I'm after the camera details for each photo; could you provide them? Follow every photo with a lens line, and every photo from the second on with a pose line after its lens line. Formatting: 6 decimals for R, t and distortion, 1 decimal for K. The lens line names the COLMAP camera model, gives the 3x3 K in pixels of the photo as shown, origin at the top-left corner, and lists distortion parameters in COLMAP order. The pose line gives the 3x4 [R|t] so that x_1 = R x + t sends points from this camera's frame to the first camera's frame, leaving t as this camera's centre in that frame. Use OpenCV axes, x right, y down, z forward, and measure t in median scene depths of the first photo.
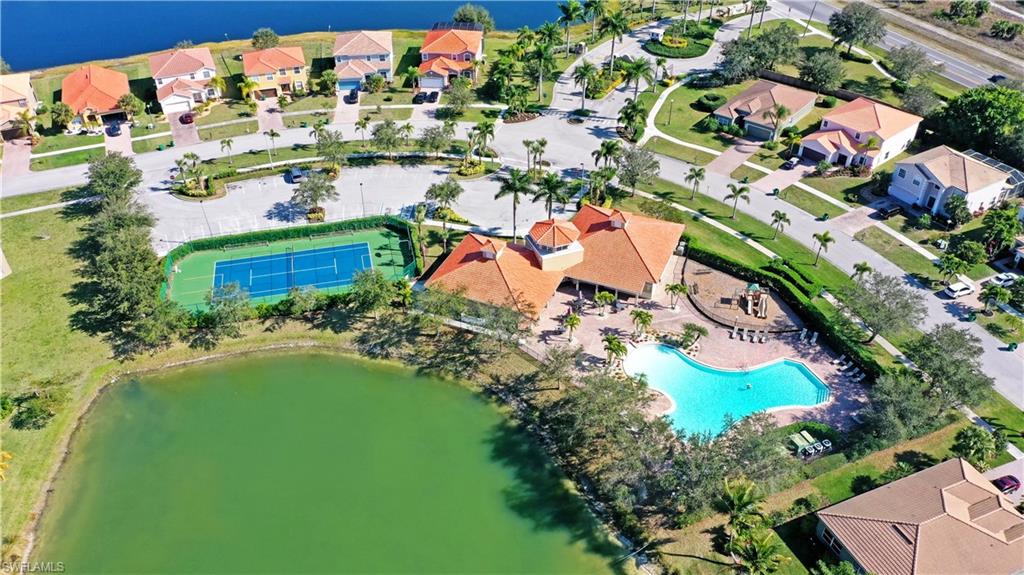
lens RADIAL K [[817.8, 0, 507.5], [0, 817.8, 285.6], [0, 0, 1]] dist [0.009748, 0.005223]
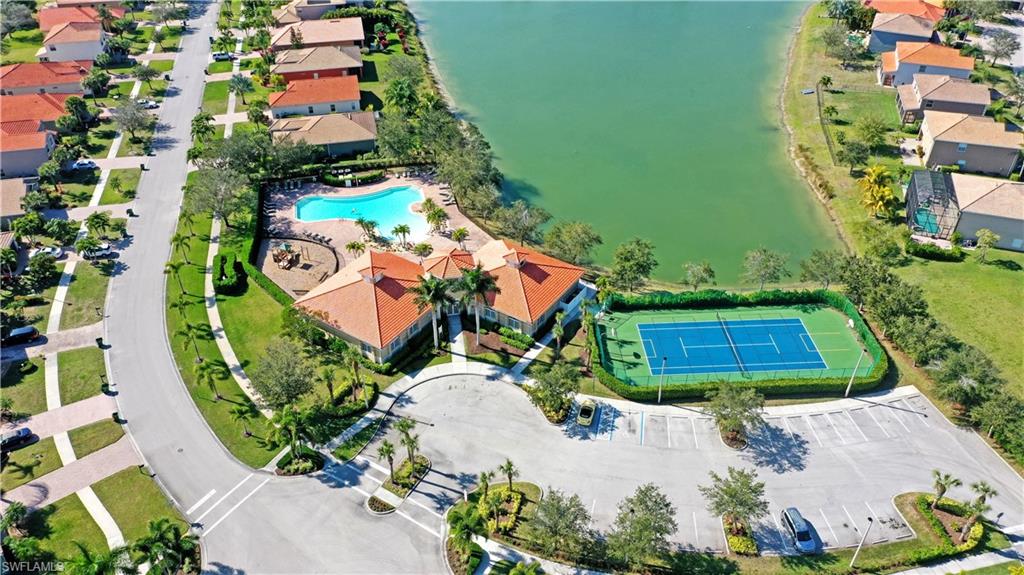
lens RADIAL K [[817.8, 0, 507.5], [0, 817.8, 285.6], [0, 0, 1]] dist [0.009748, 0.005223]
pose [[-0.984654, -0.095091, 0.146339, -0.138088], [0.110760, 0.307511, 0.945076, -0.861341], [-0.134869, 0.946781, -0.292260, 1.161353]]
